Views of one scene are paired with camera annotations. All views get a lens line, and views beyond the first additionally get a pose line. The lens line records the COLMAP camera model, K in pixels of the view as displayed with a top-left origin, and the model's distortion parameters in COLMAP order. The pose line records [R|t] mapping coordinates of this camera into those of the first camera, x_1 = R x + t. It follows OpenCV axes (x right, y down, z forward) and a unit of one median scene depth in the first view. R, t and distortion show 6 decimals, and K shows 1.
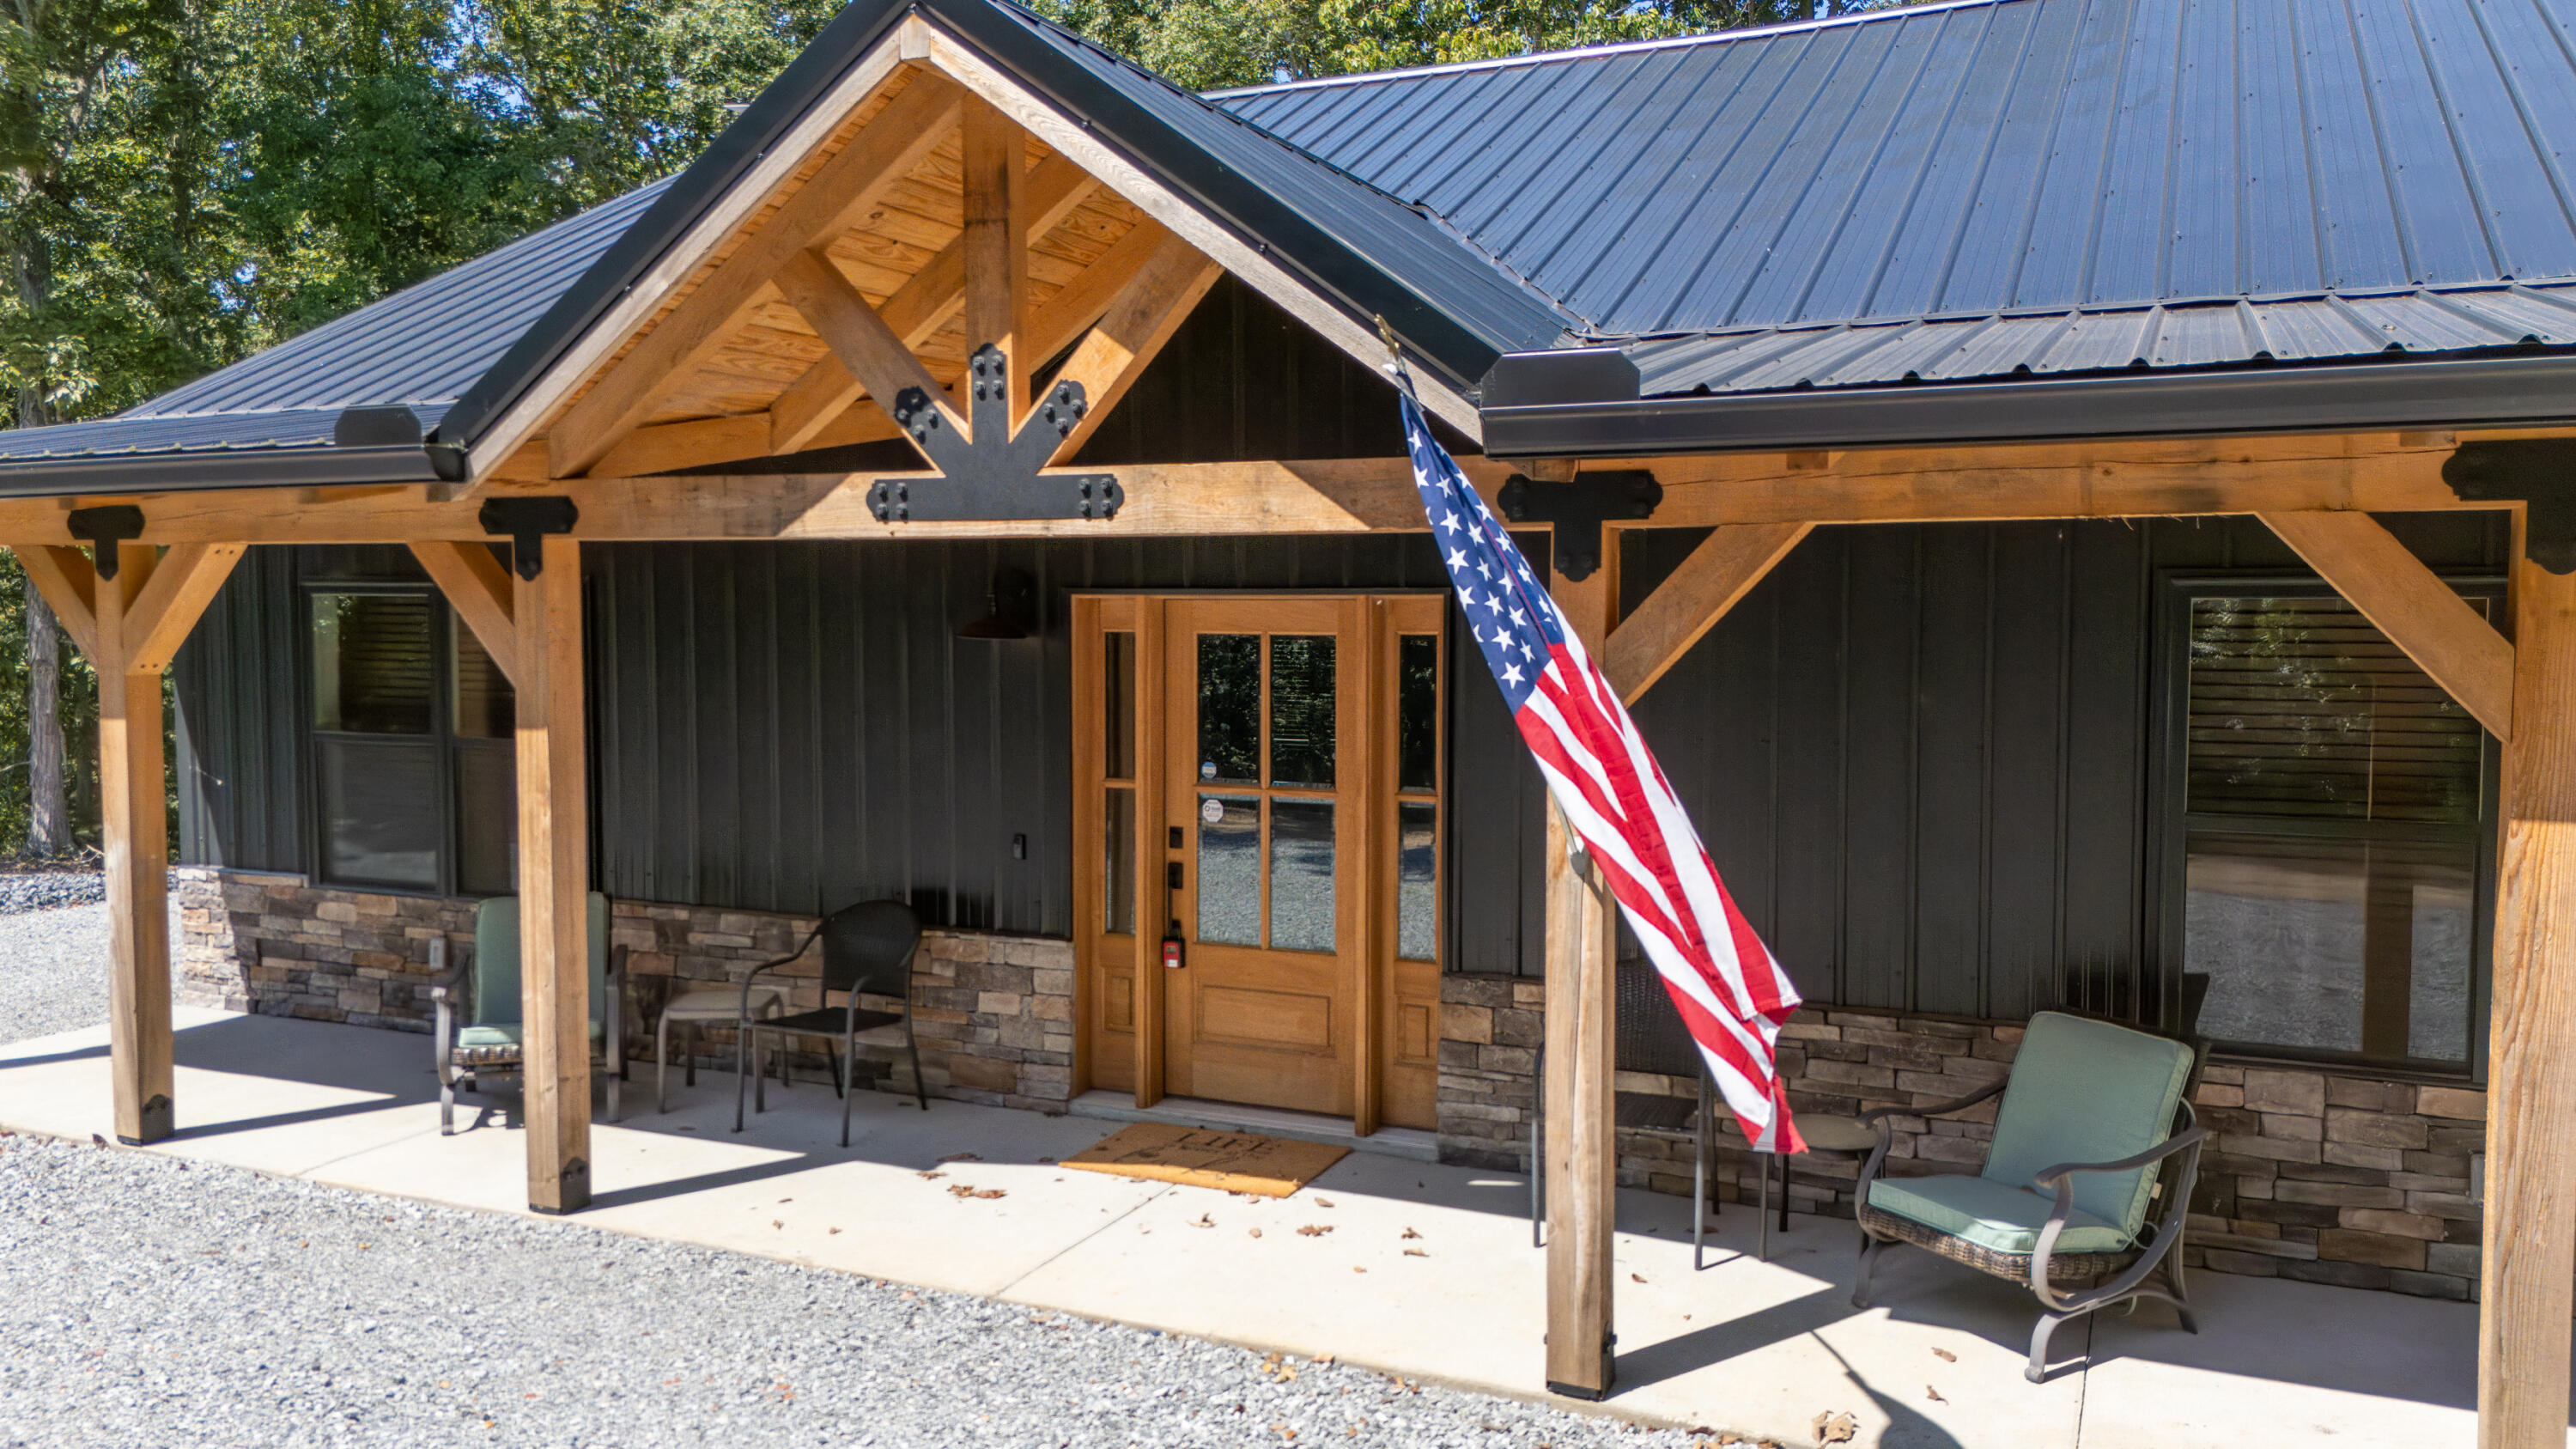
lens RADIAL K [[1907.4, 0, 1302.8], [0, 1907.4, 724.0], [0, 0, 1]] dist [0.069425, -0.079554]
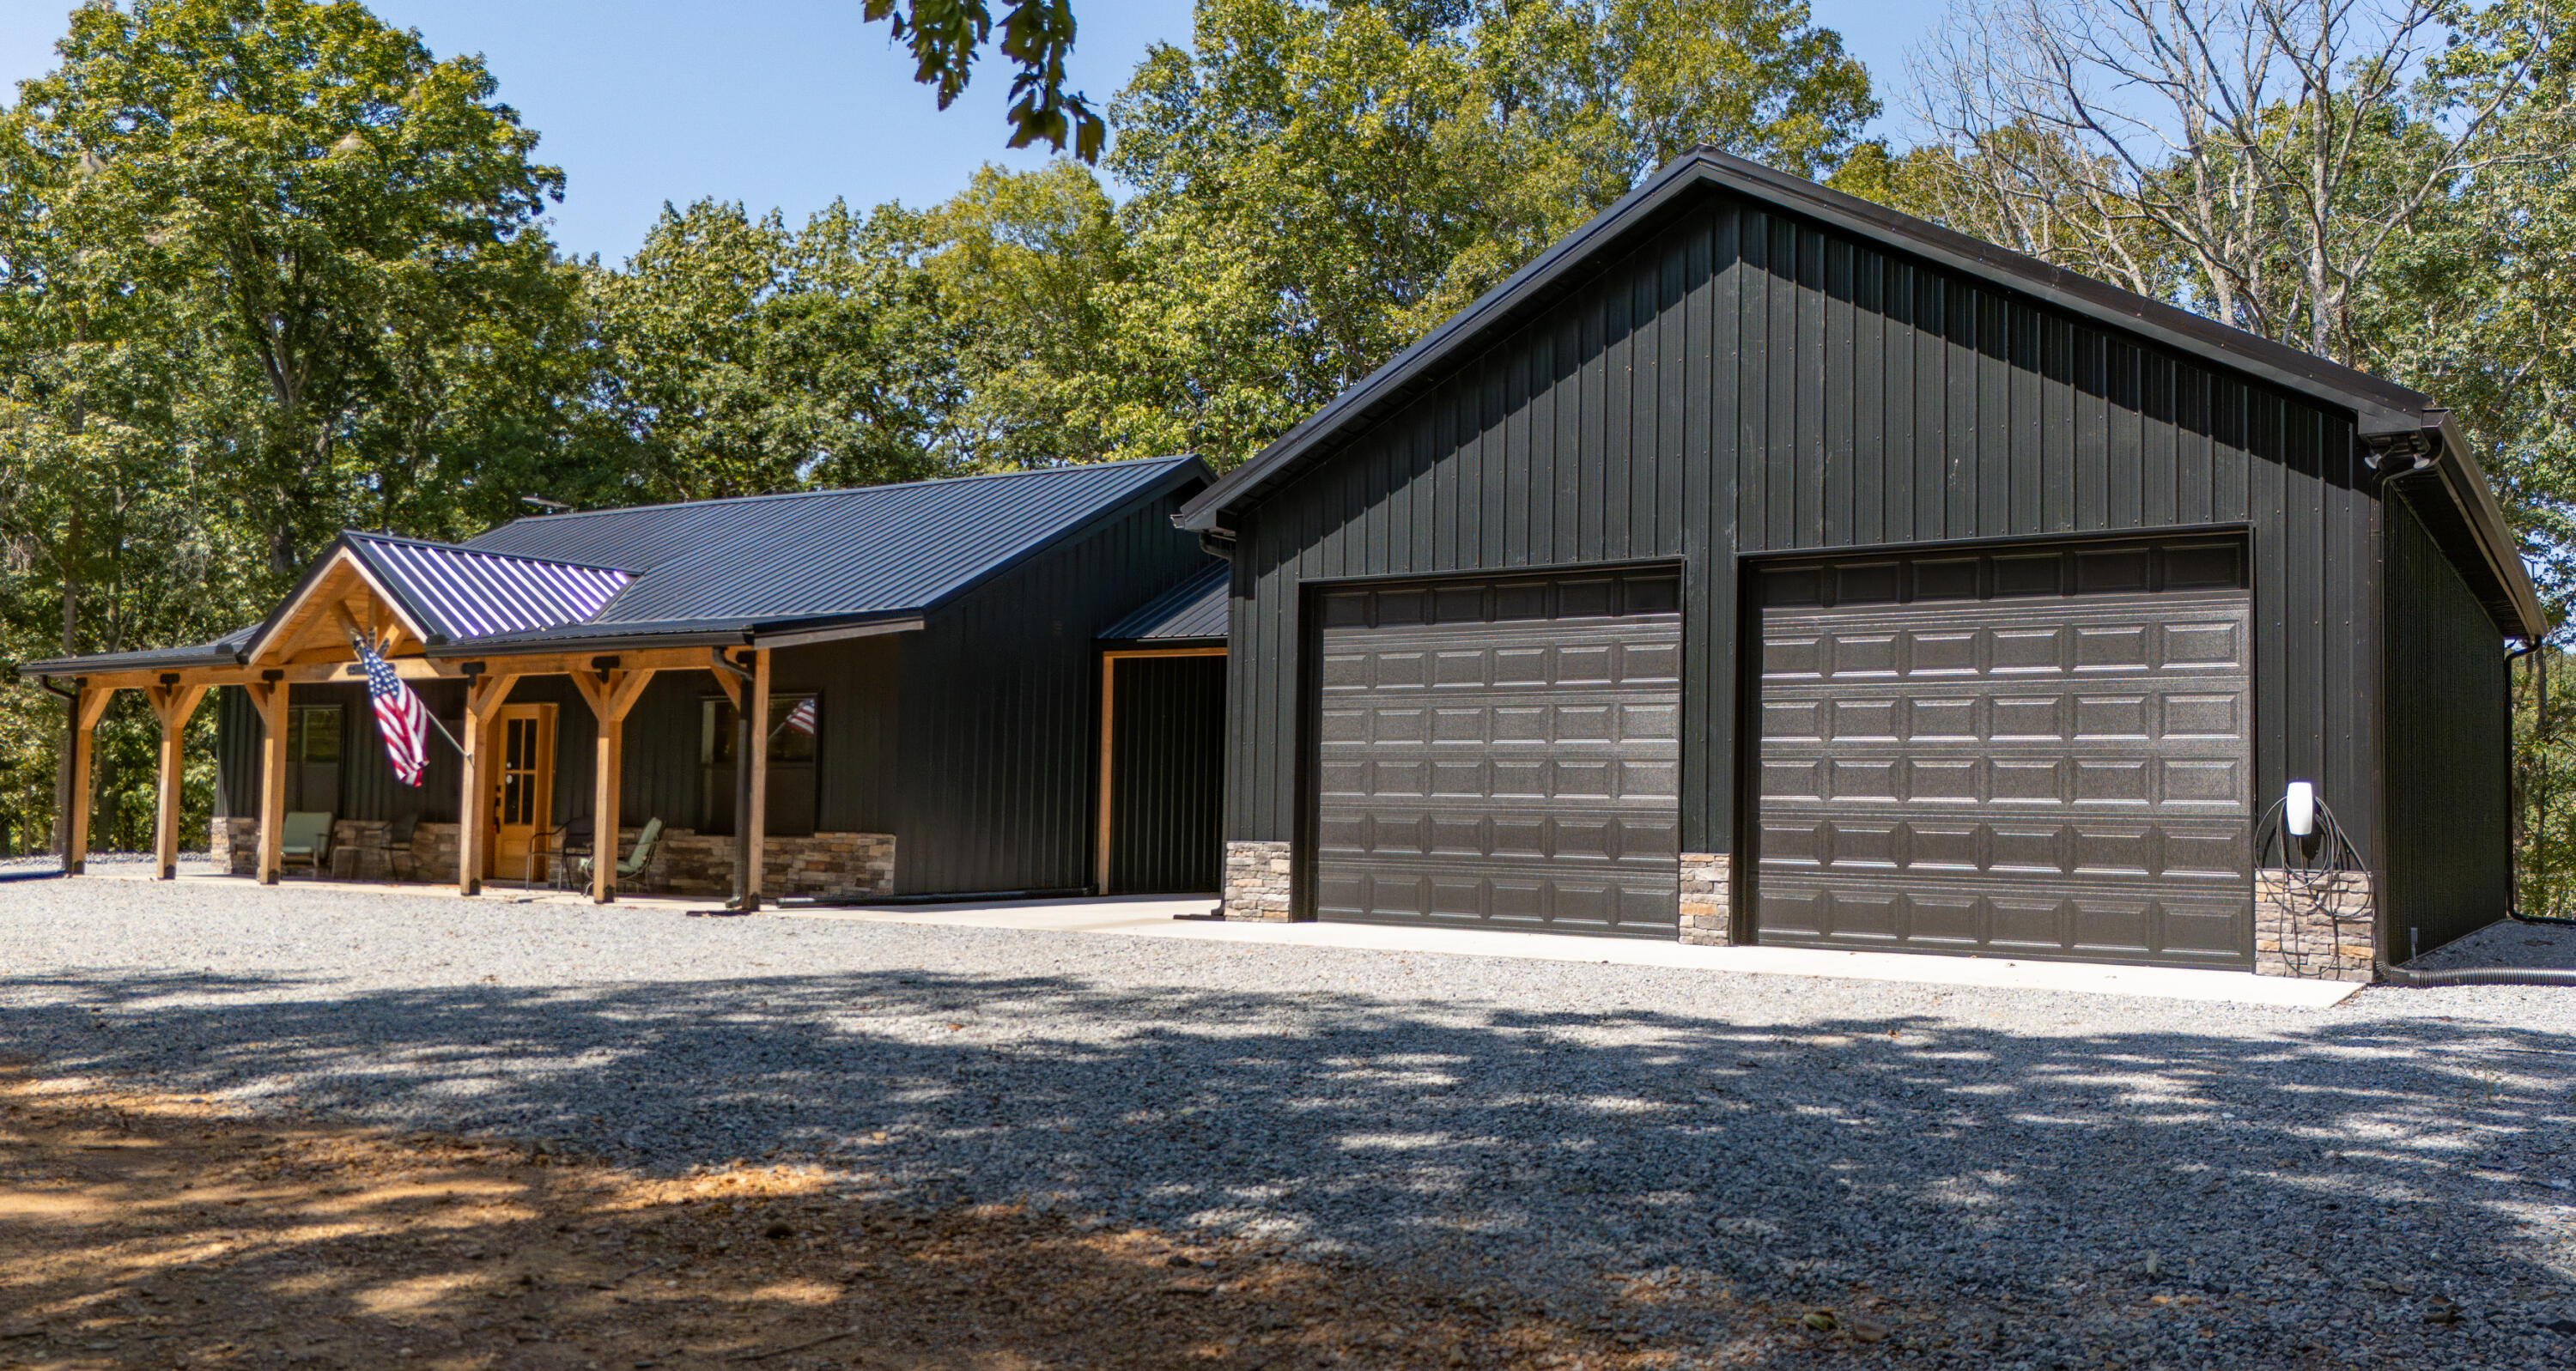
lens RADIAL K [[2049.3, 0, 1385.9], [0, 2049.3, 683.0], [0, 0, 1]] dist [0.166002, -0.384303]
pose [[0.991298, 0.008241, -0.131382, 2.000452], [-0.026092, 0.990538, -0.134736, 0.344614], [0.129028, 0.136992, 0.982133, -2.320833]]
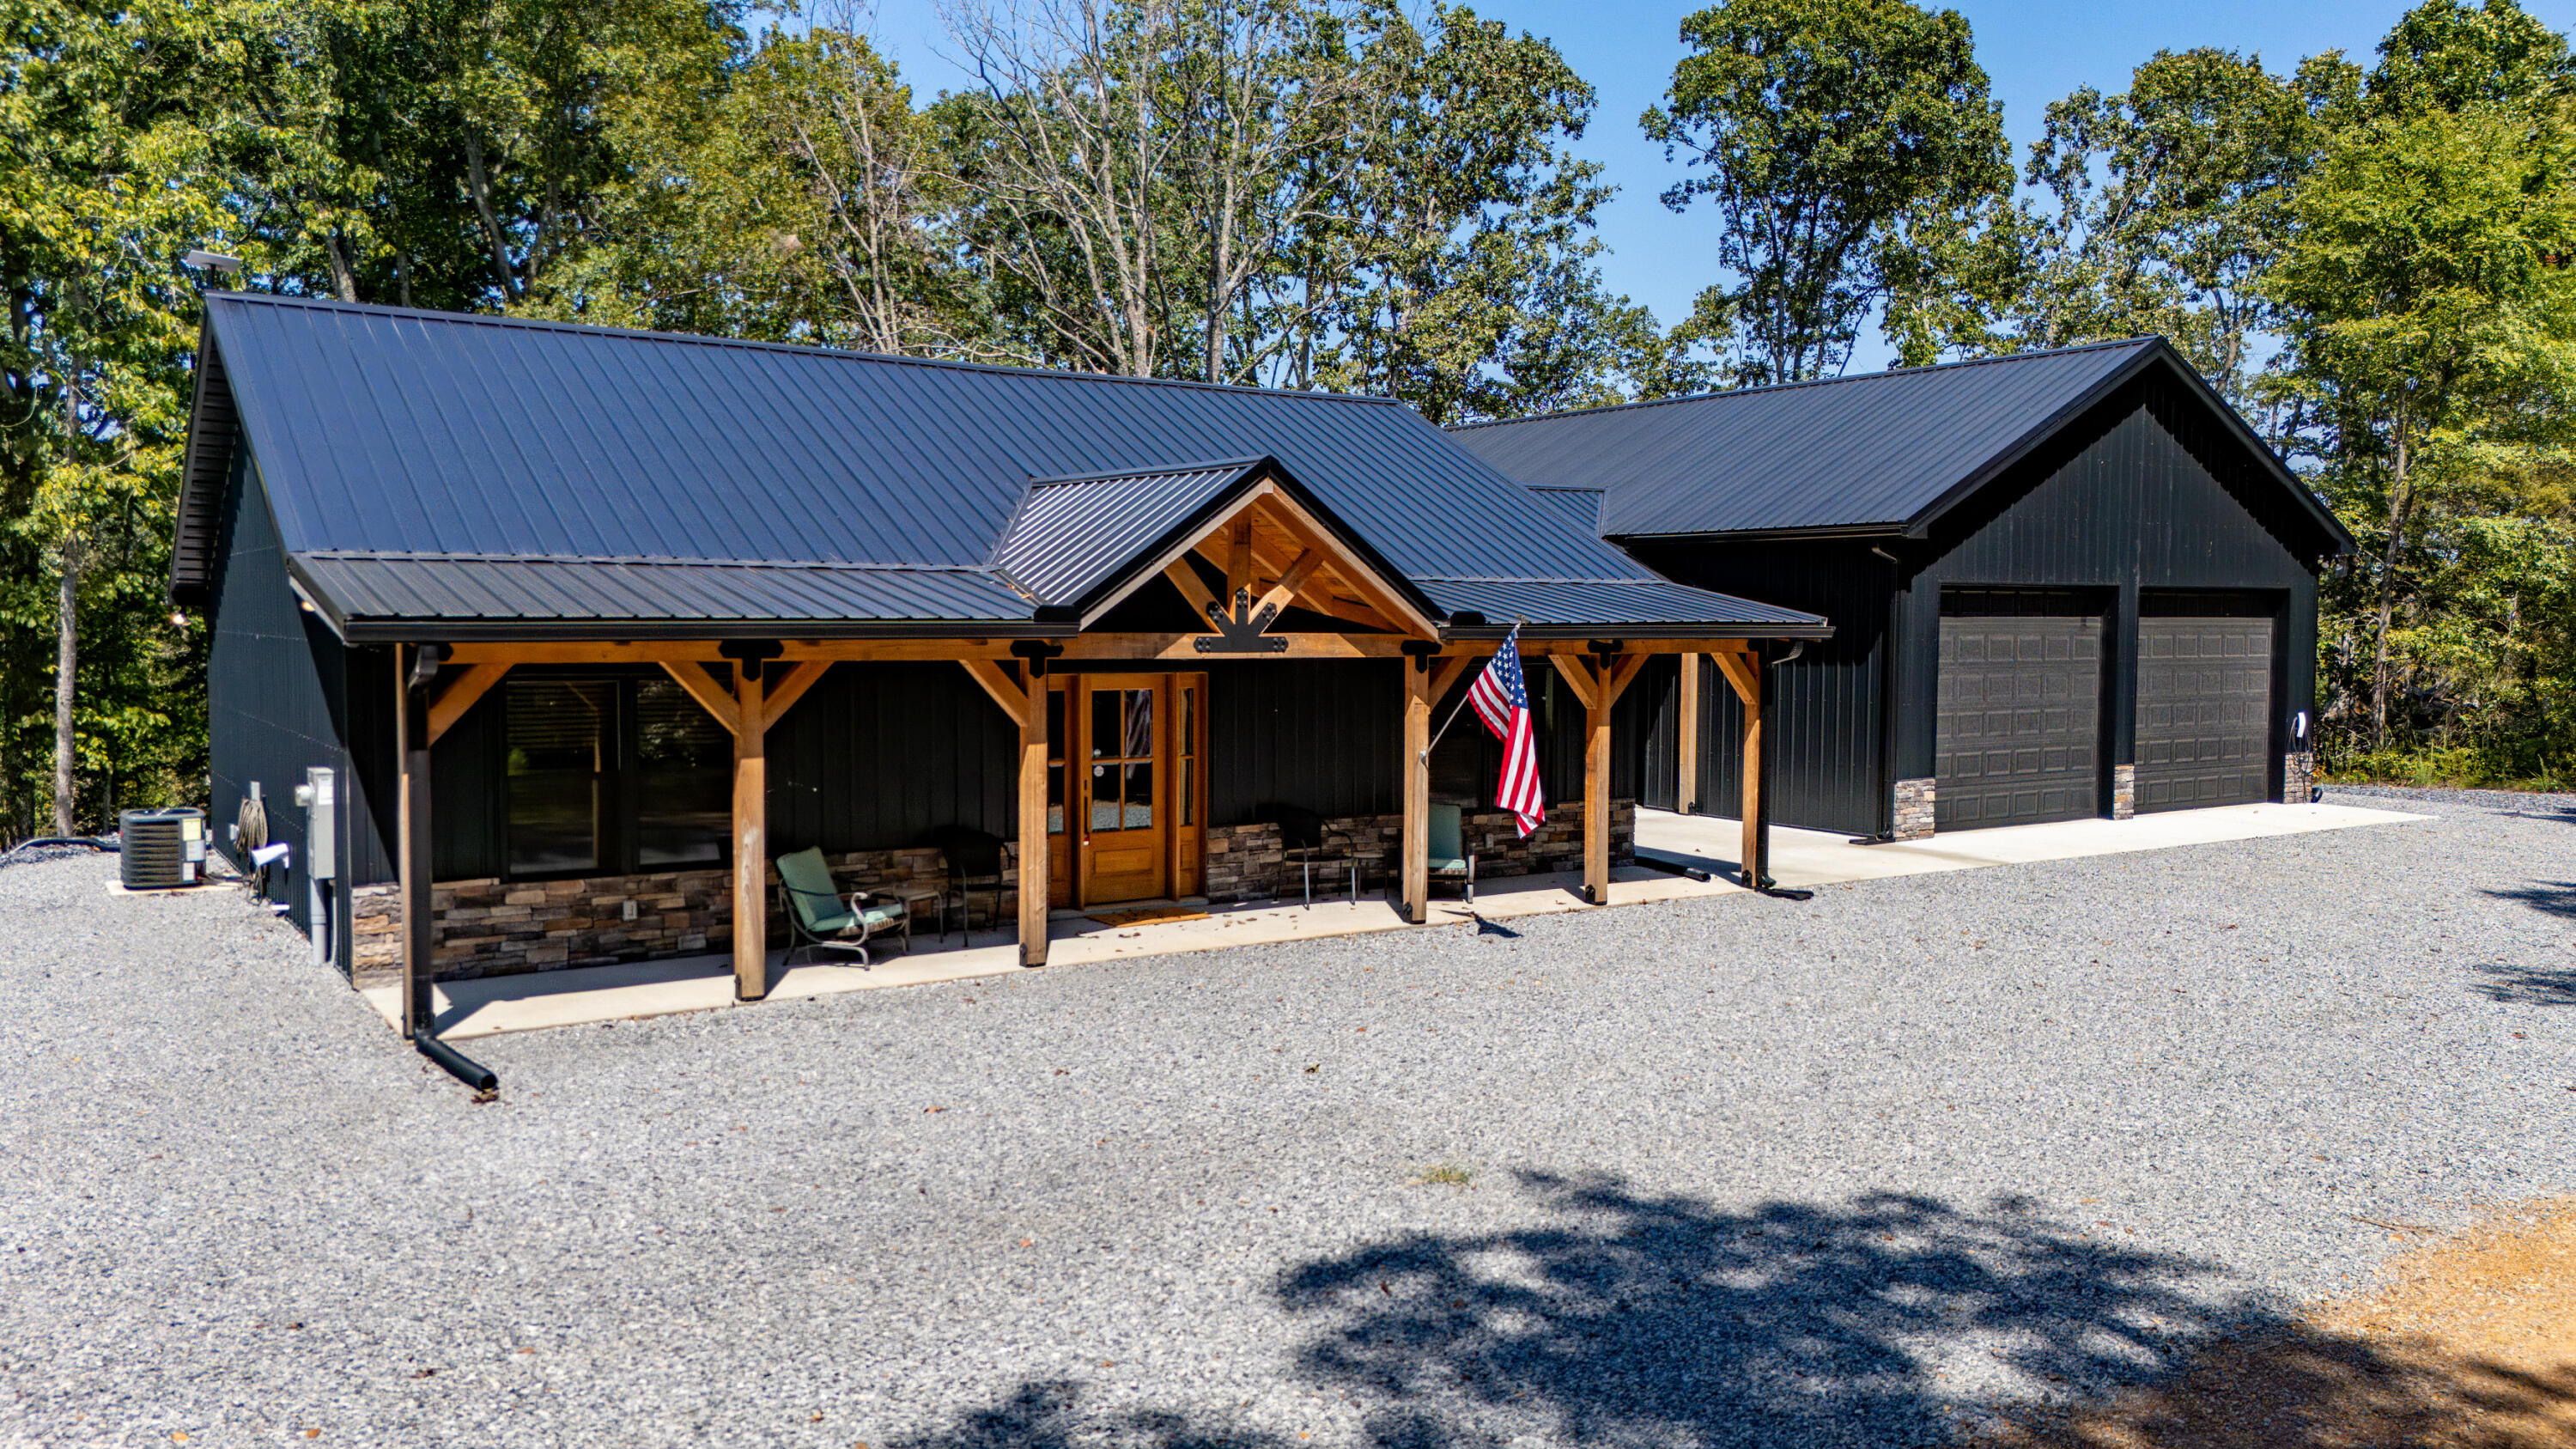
lens RADIAL K [[1872.4, 0, 1288.0], [0, 1872.4, 724.5], [0, 0, 1]] dist [0.087656, -0.151964]
pose [[0.526182, -0.047798, 0.849028, -2.064298], [0.051129, 0.998391, 0.024520, -0.058634], [-0.848834, 0.030508, 0.527779, -0.377754]]
